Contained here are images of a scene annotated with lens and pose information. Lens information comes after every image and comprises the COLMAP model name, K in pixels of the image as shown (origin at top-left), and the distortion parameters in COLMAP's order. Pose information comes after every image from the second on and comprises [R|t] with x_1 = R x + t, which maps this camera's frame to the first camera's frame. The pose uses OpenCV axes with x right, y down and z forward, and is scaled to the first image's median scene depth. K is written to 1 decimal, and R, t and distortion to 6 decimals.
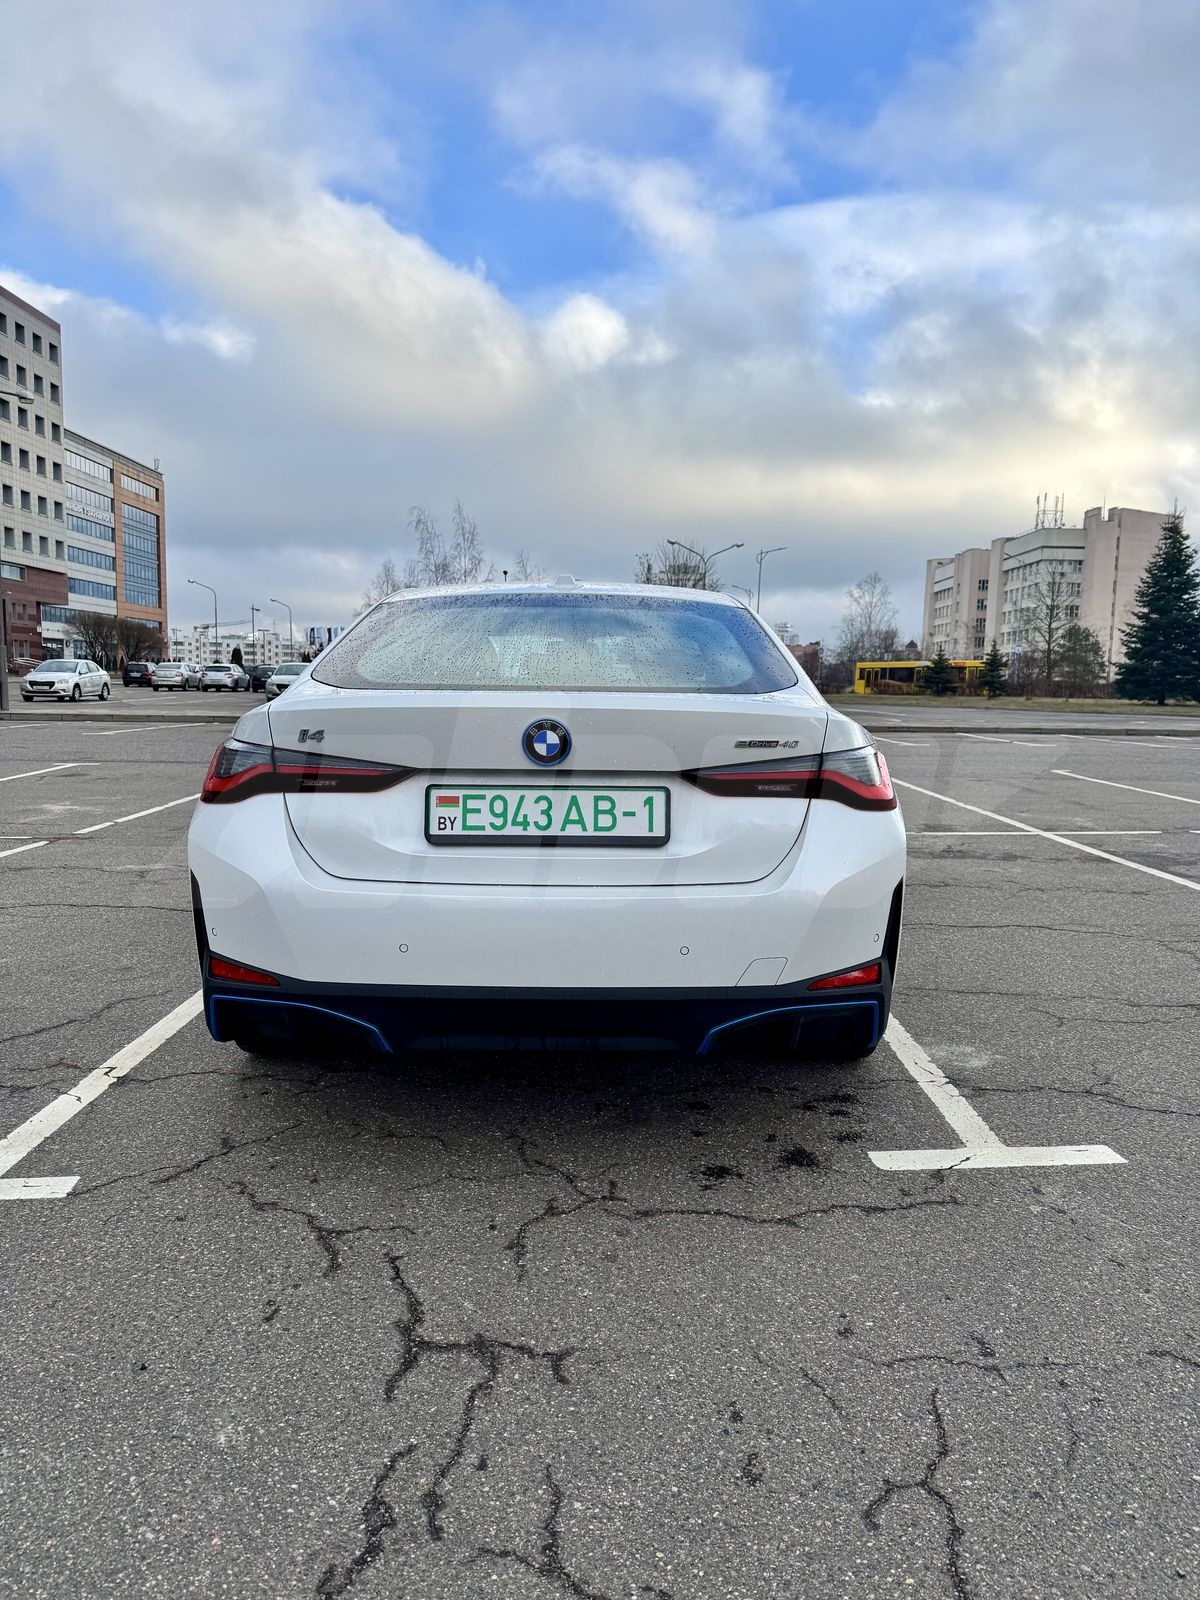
lens RADIAL K [[1128.6, 0, 602.6], [0, 1128.6, 802.7], [0, 0, 1]] dist [0.020442, -0.016906]
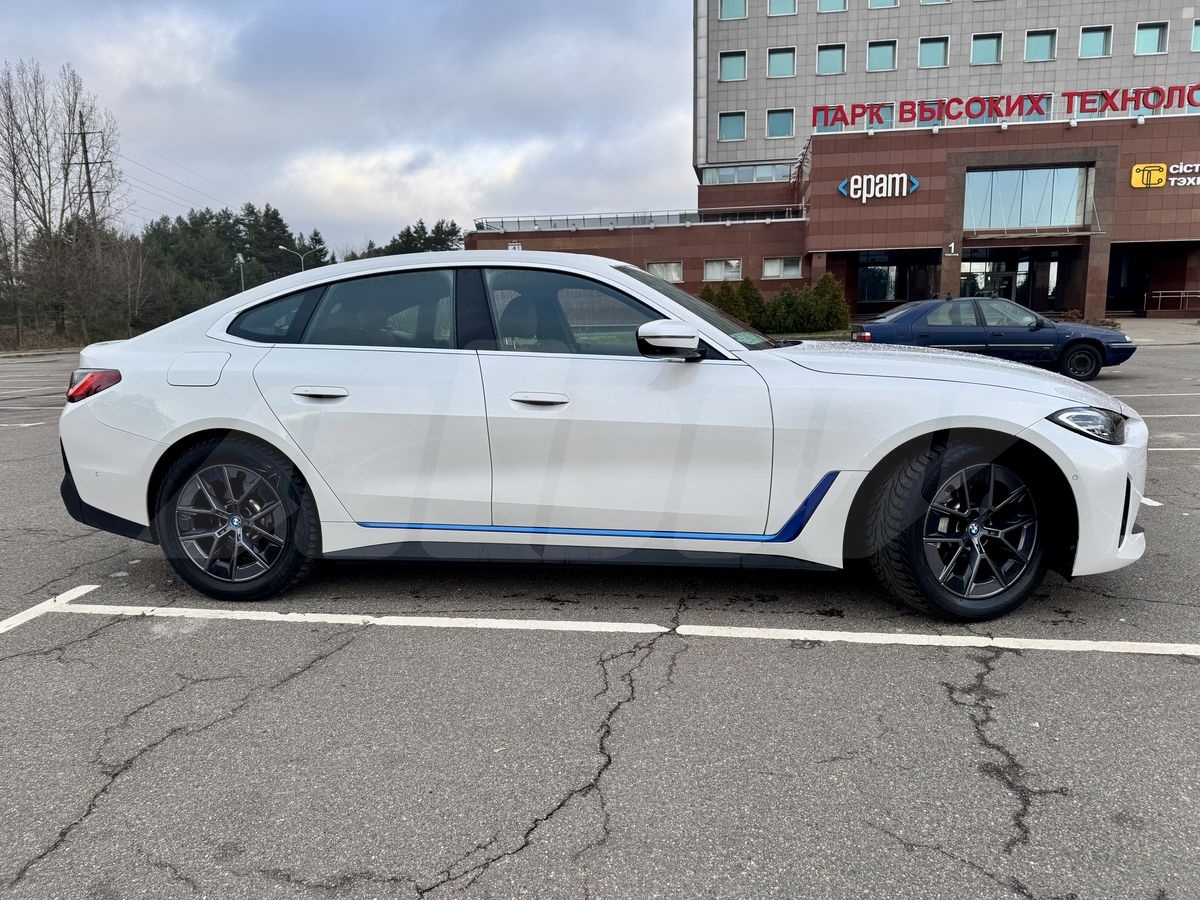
lens RADIAL K [[846.5, 0, 596.4], [0, 846.5, 449.6], [0, 0, 1]] dist [0.020442, -0.016906]
pose [[-0.177918, 0.136282, -0.974563, 1.179690], [-0.083914, 0.984655, 0.153012, -0.166088], [0.980461, 0.109004, -0.163752, 1.650457]]
